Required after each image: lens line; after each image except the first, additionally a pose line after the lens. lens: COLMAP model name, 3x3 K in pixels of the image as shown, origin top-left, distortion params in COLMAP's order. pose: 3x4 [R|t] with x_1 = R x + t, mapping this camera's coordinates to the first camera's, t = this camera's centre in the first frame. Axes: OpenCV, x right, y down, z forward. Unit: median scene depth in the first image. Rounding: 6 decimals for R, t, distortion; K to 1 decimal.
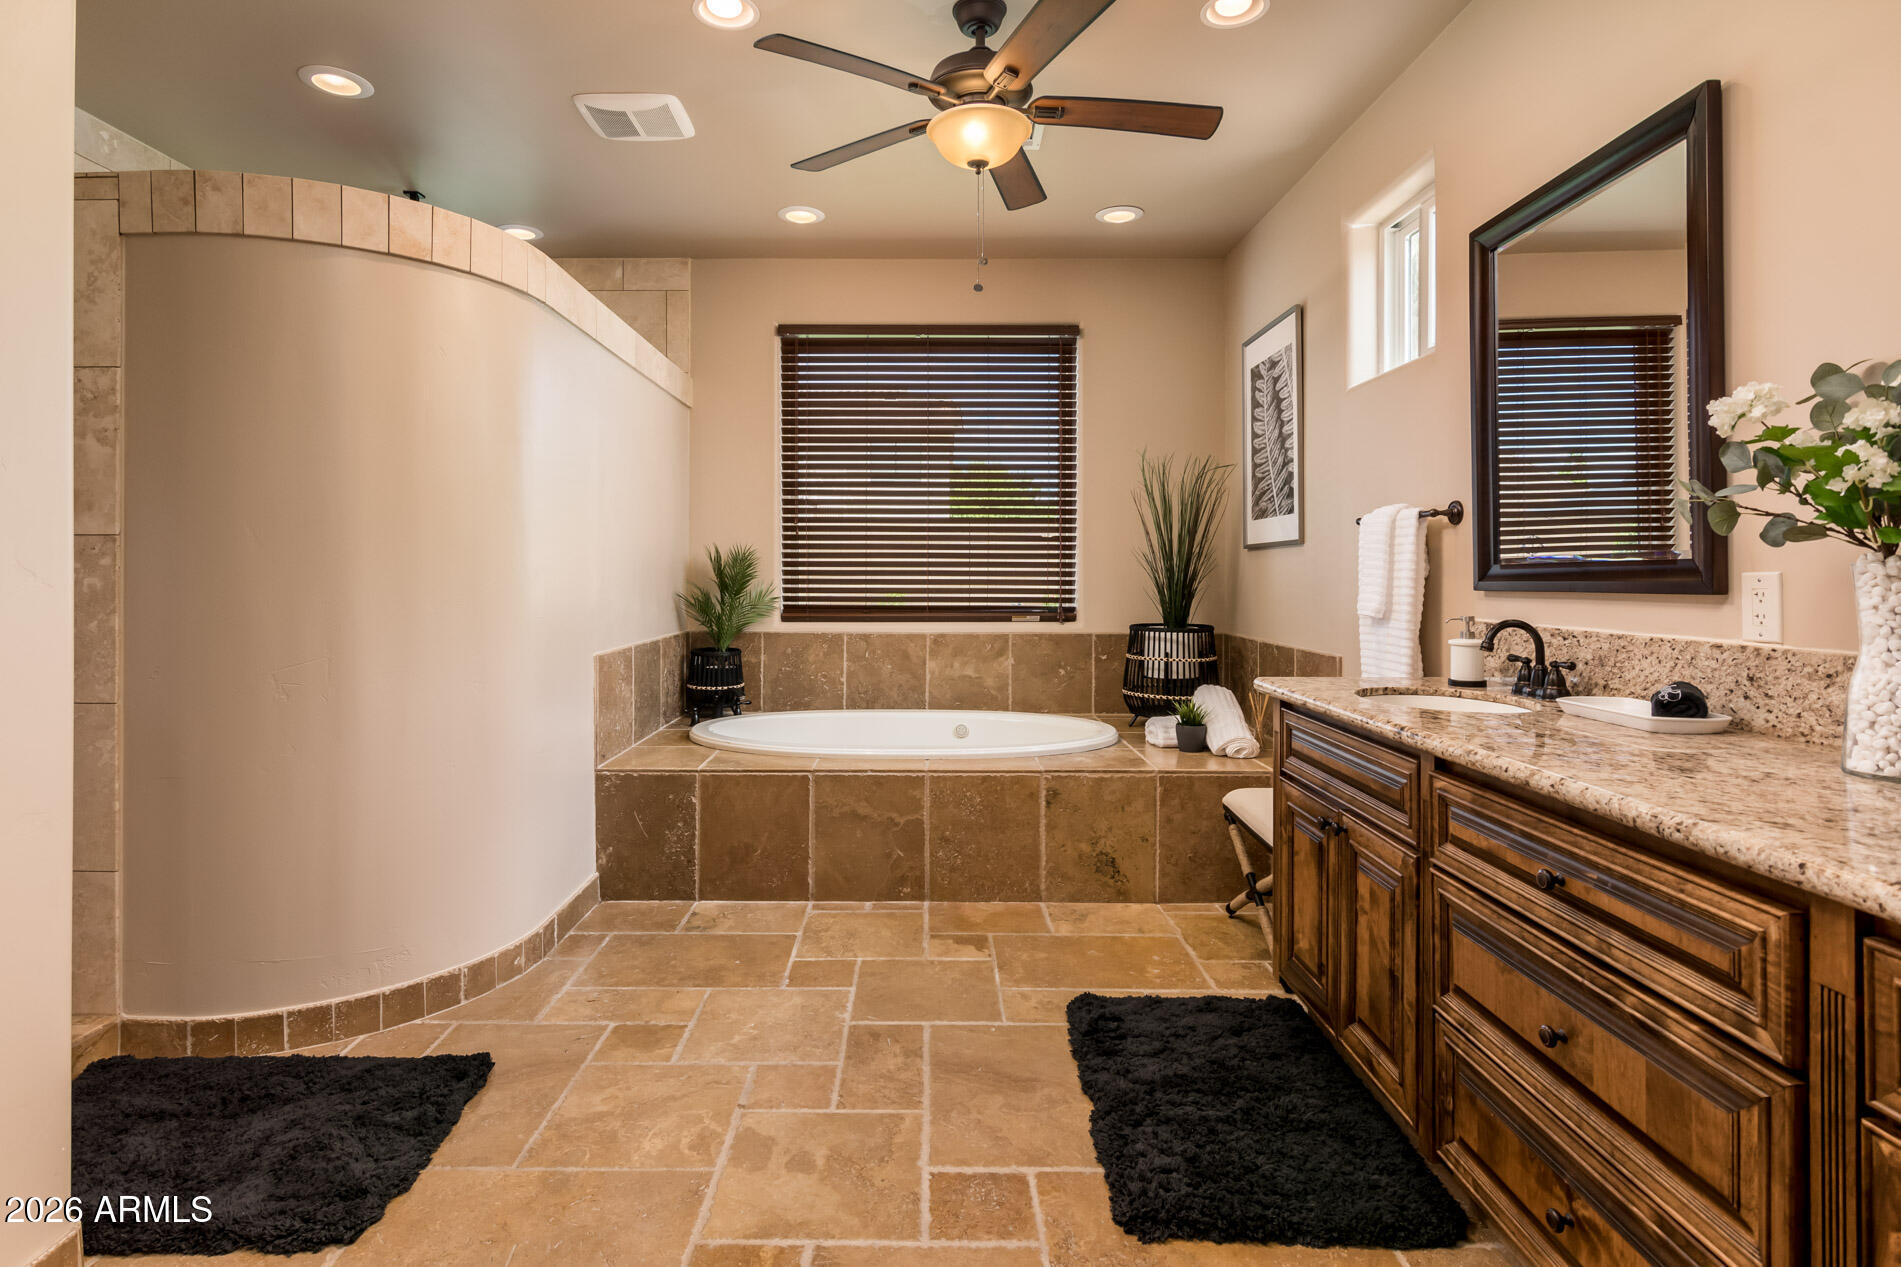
lens RADIAL K [[952.0, 0, 943.8], [0, 952.0, 572.8], [0, 0, 1]] dist [-0.000076, -0.001296]
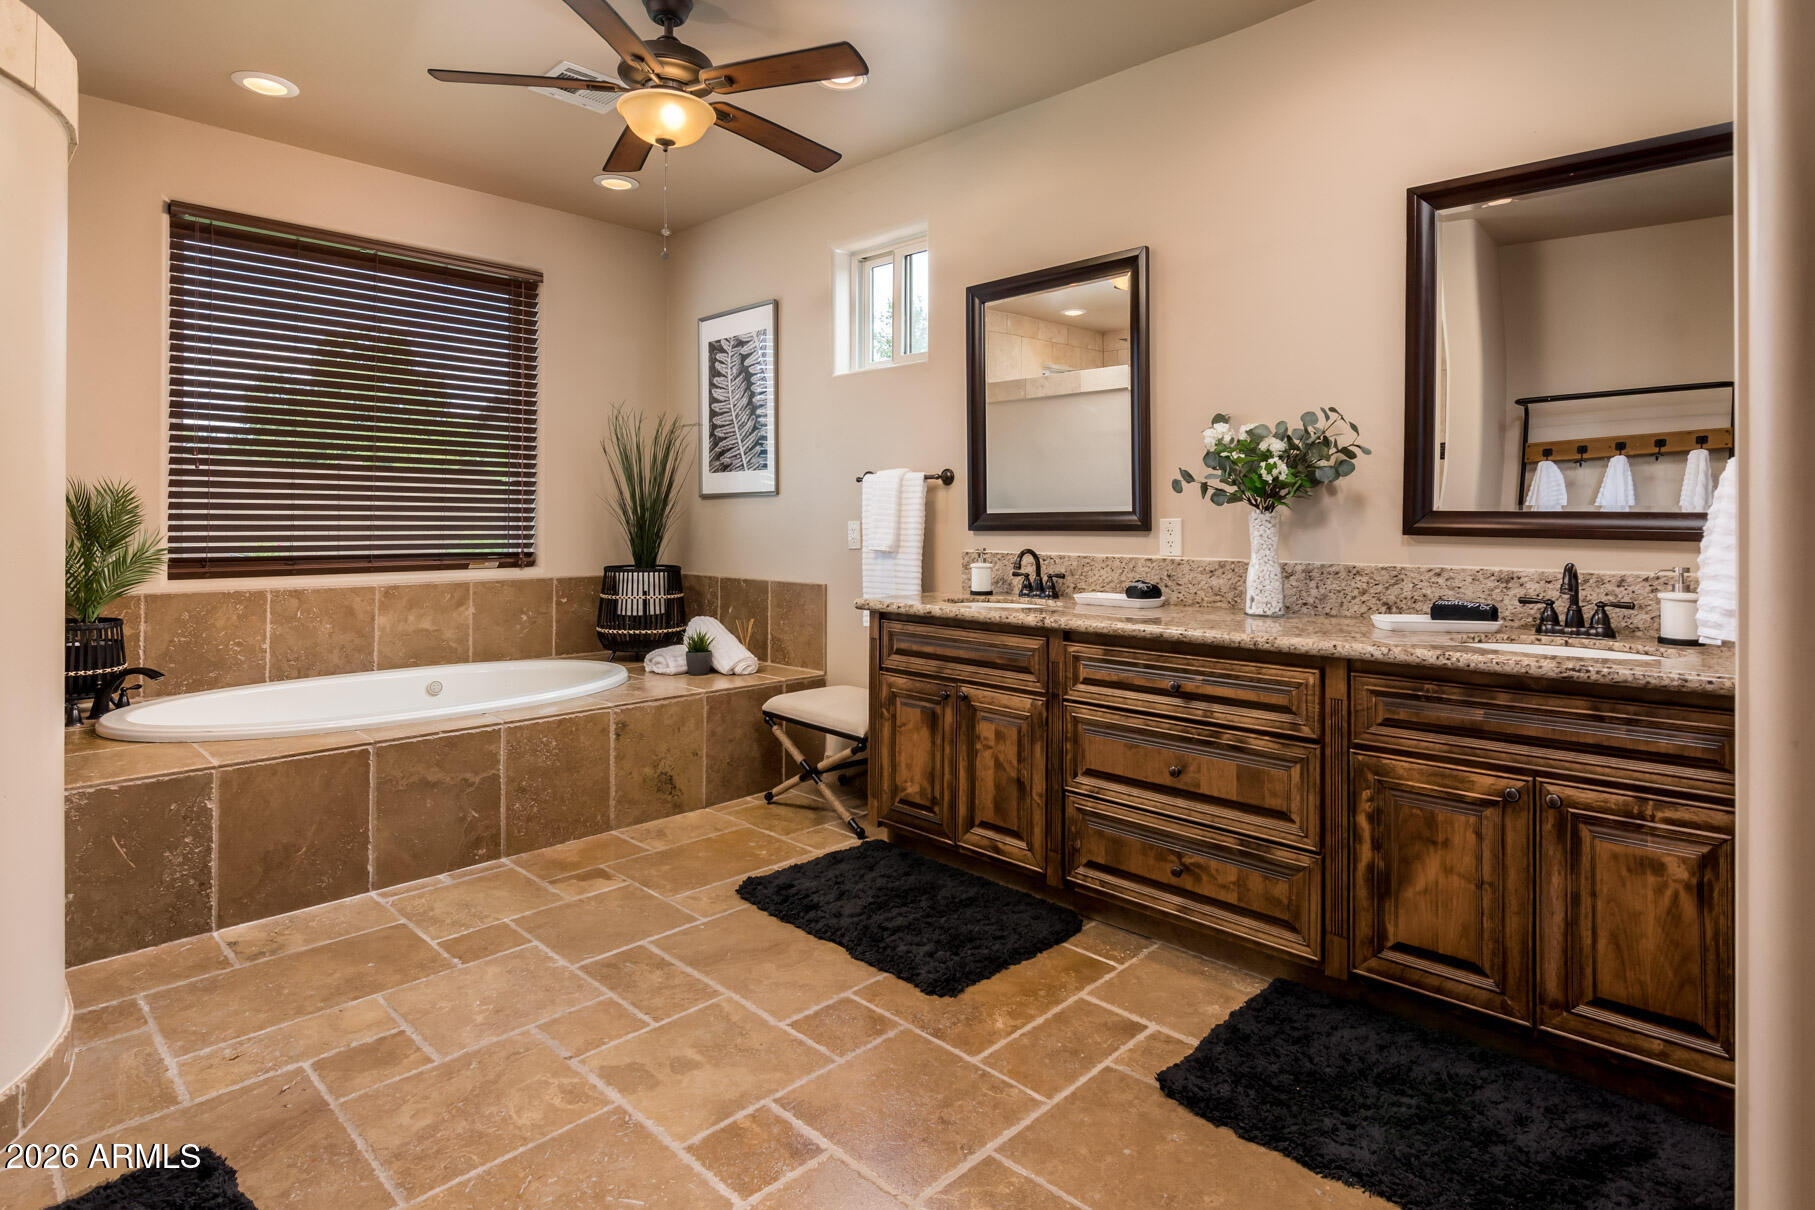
lens RADIAL K [[933.3, 0, 907.7], [0, 933.3, 516.4], [0, 0, 1]] dist [0.000459, -0.001559]
pose [[0.699809, 0.003175, 0.714323, -0.416634], [-0.002025, 0.999995, -0.002461, 0.000025], [-0.714327, 0.000276, 0.699812, 0.044566]]
